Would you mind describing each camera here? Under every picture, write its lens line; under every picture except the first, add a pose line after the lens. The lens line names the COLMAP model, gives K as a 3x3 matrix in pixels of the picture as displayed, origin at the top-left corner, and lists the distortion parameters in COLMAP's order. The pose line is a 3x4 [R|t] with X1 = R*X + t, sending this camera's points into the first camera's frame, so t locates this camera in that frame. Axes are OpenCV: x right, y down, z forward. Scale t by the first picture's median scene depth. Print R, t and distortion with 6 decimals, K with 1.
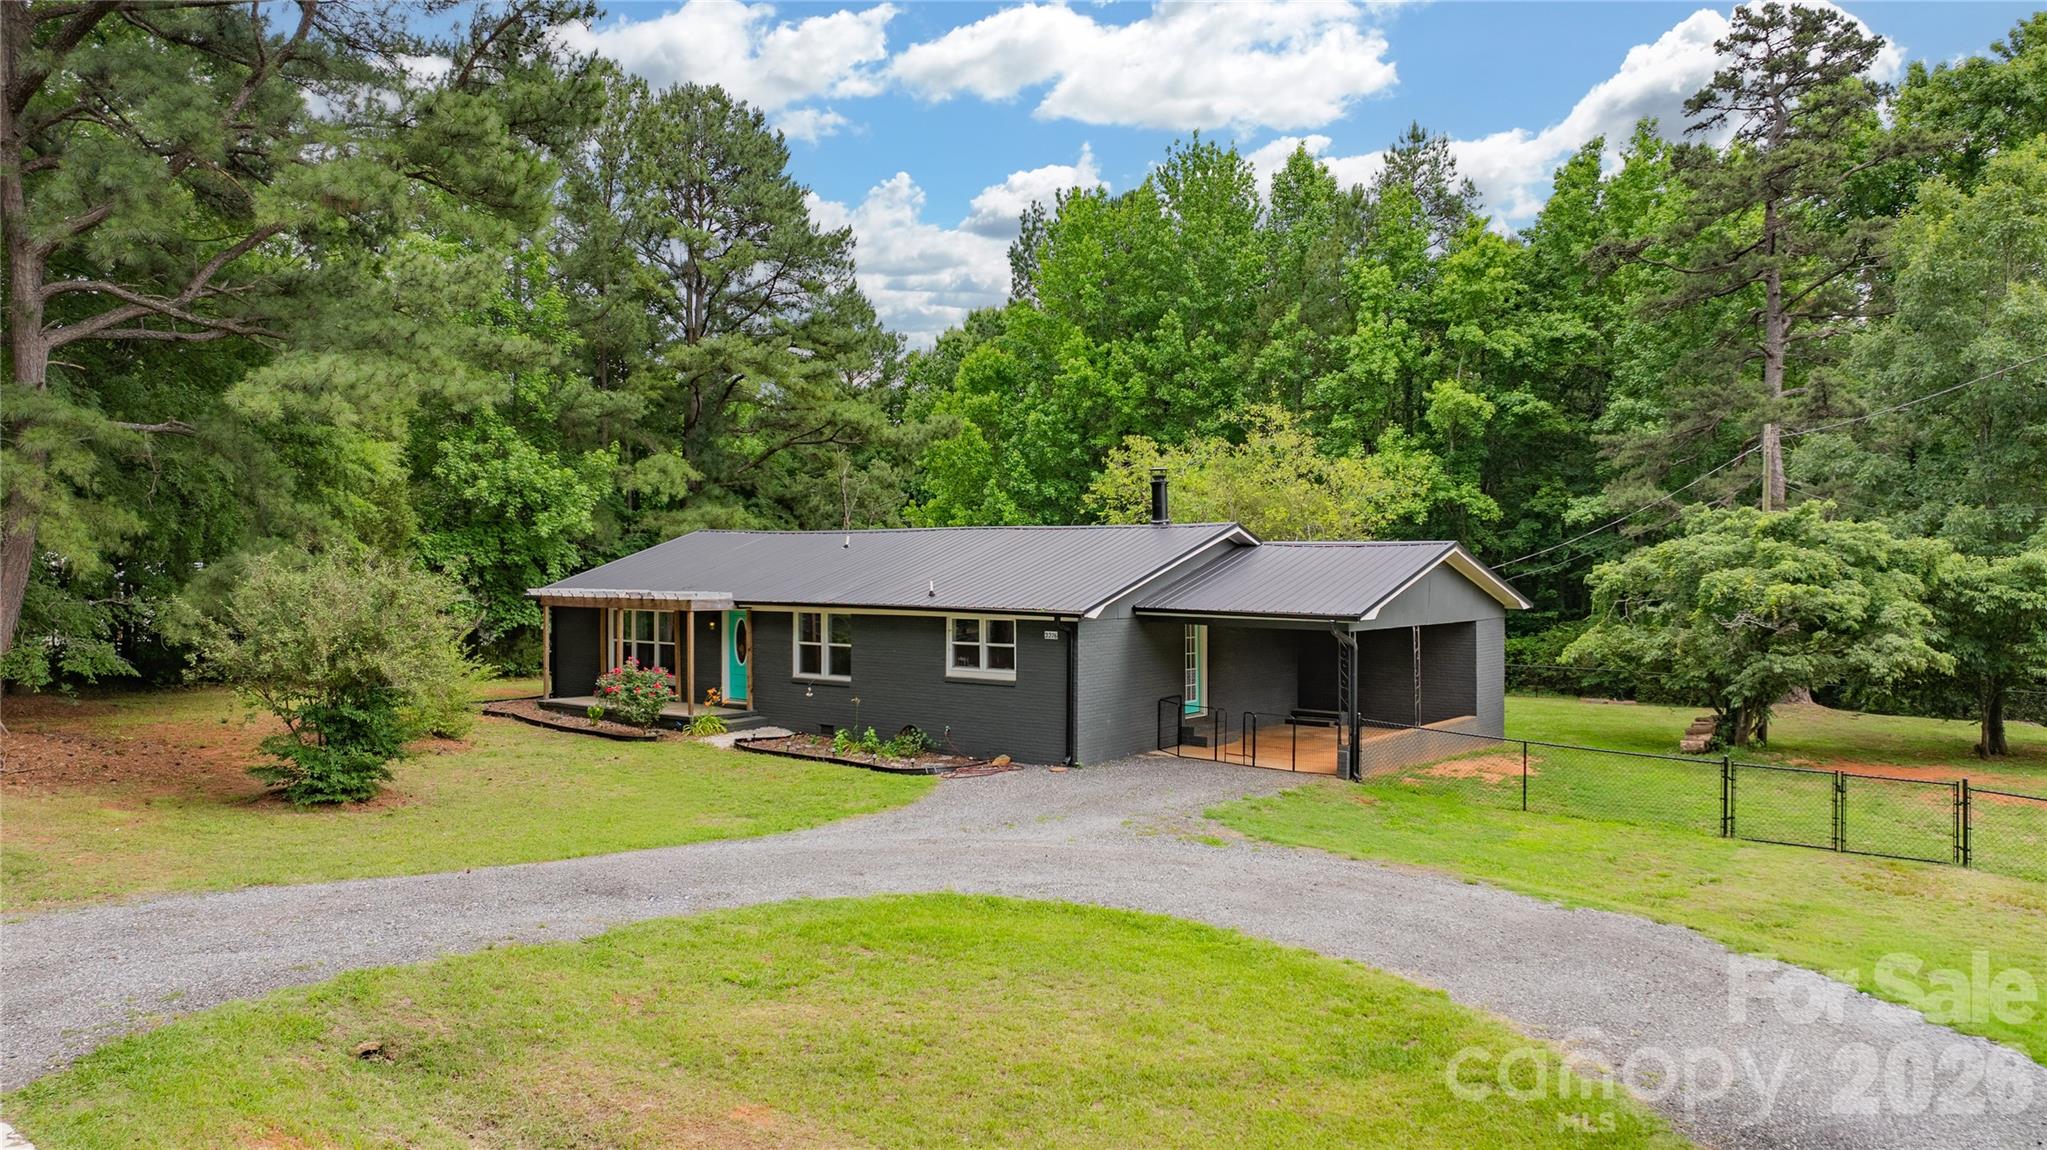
lens RADIAL K [[1509.9, 0, 1017.0], [0, 1509.9, 566.9], [0, 0, 1]] dist [-0.002072, 0.000631]
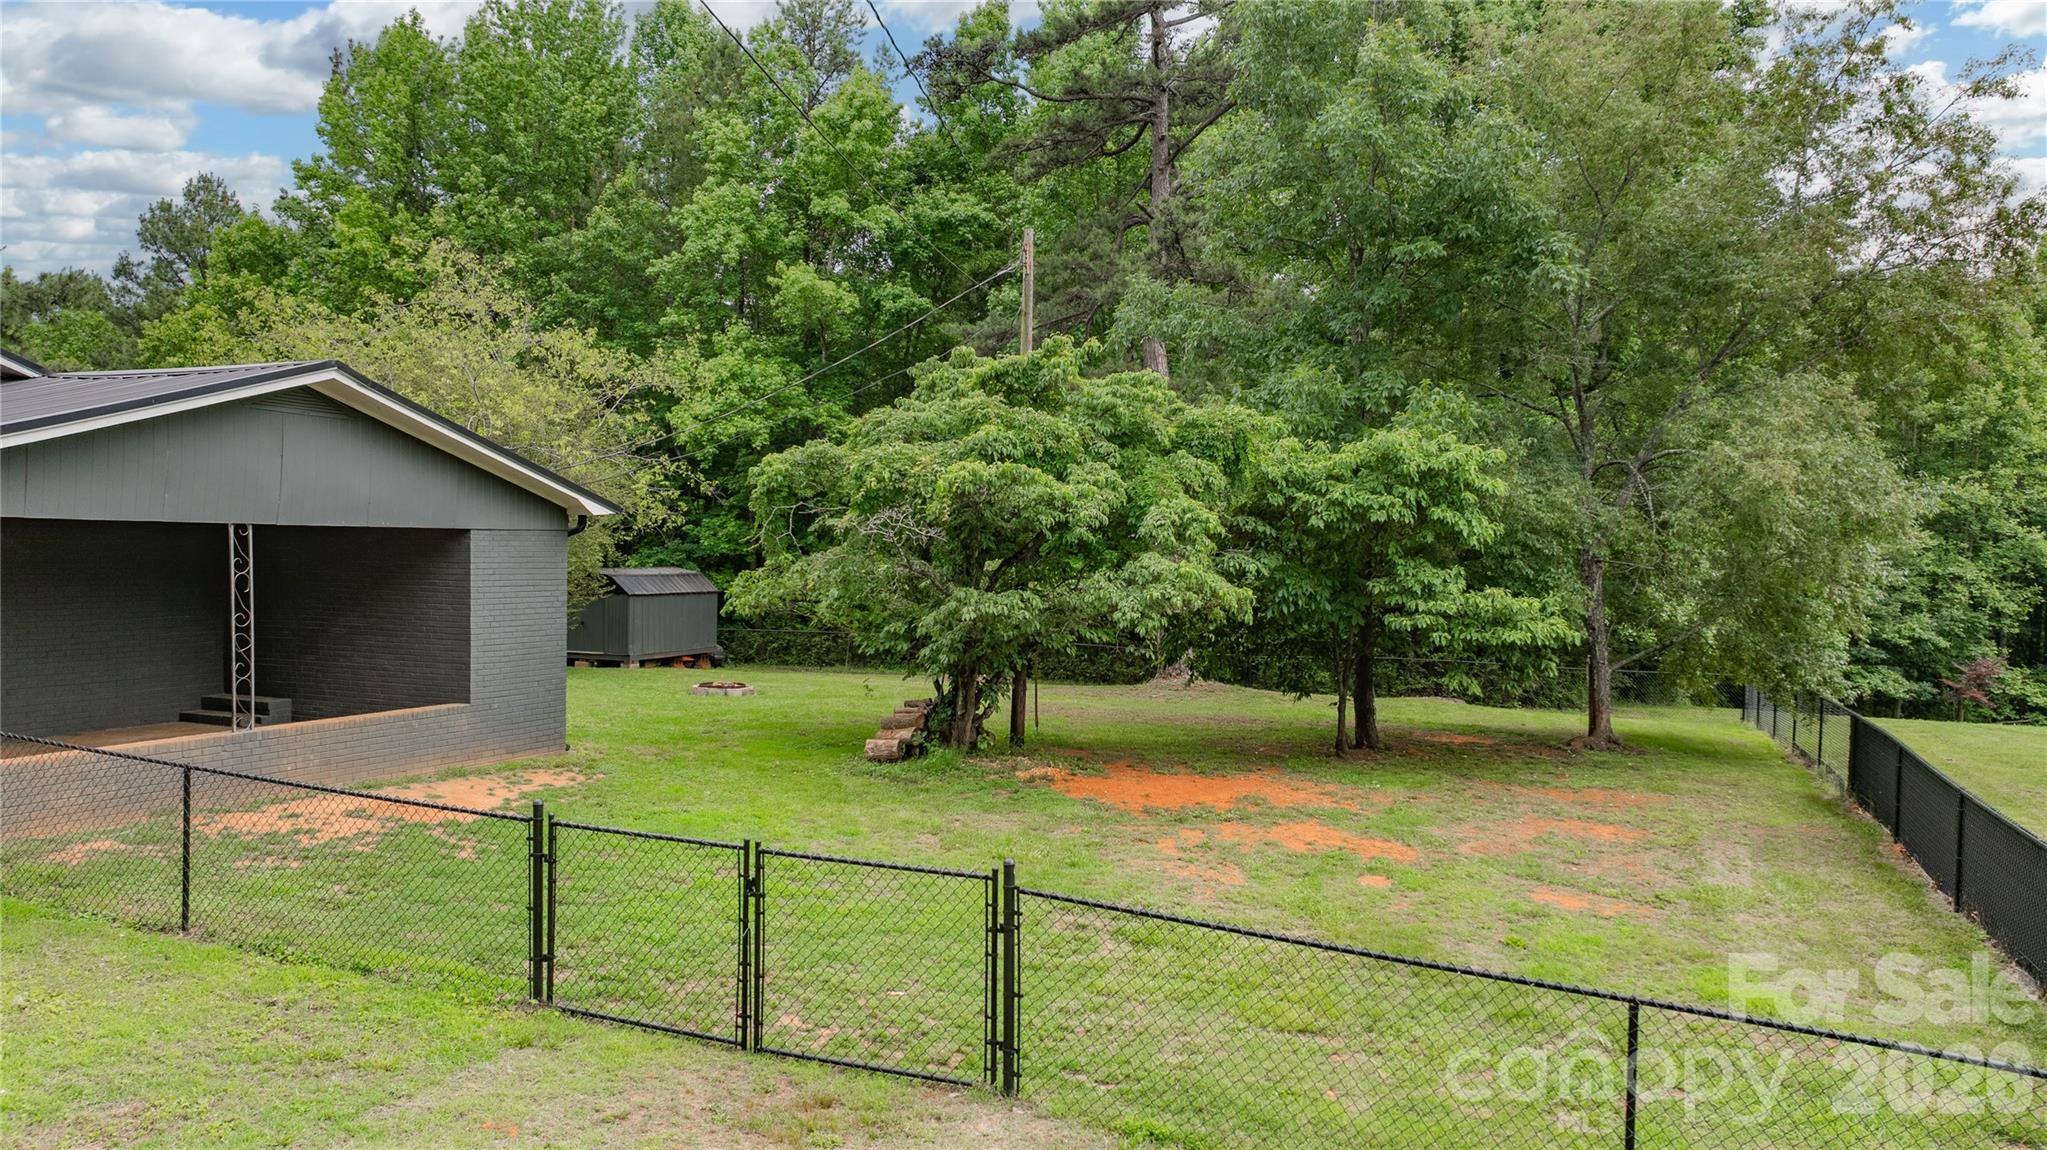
lens RADIAL K [[1470.2, 0, 1012.6], [0, 1470.2, 563.9], [0, 0, 1]] dist [-0.012737, 0.008903]
pose [[0.969218, 0.008340, 0.246064, 0.344371], [-0.009767, 0.999942, 0.004580, 0.041379], [-0.246011, -0.006842, 0.969243, 0.413137]]
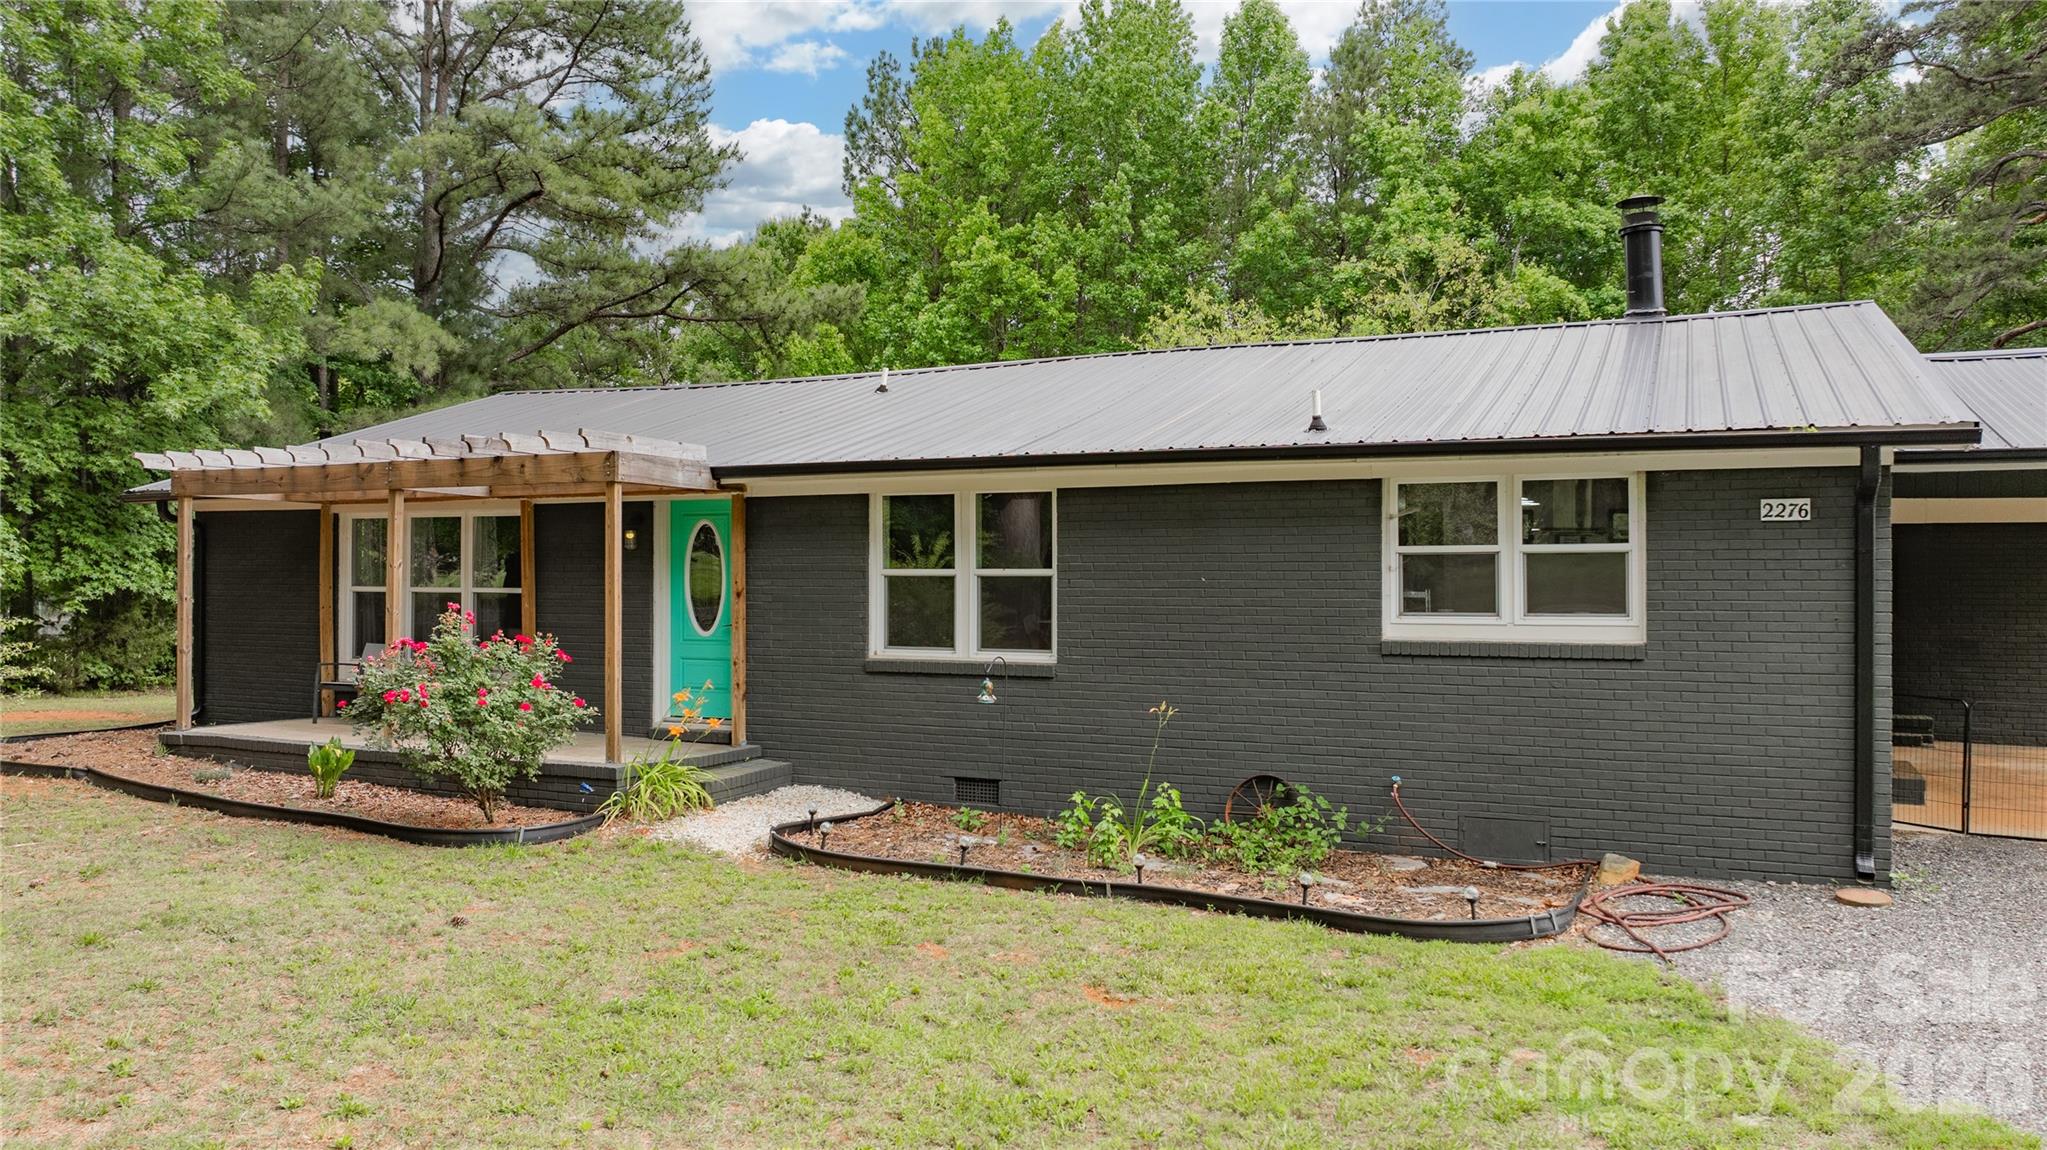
lens RADIAL K [[1470.2, 0, 1012.6], [0, 1470.2, 563.9], [0, 0, 1]] dist [-0.012737, 0.008903]
pose [[0.975037, 0.001311, 0.222037, -0.193783], [0.002352, 0.999865, -0.016235, 0.053488], [-0.222028, 0.016352, 0.974903, 0.602618]]
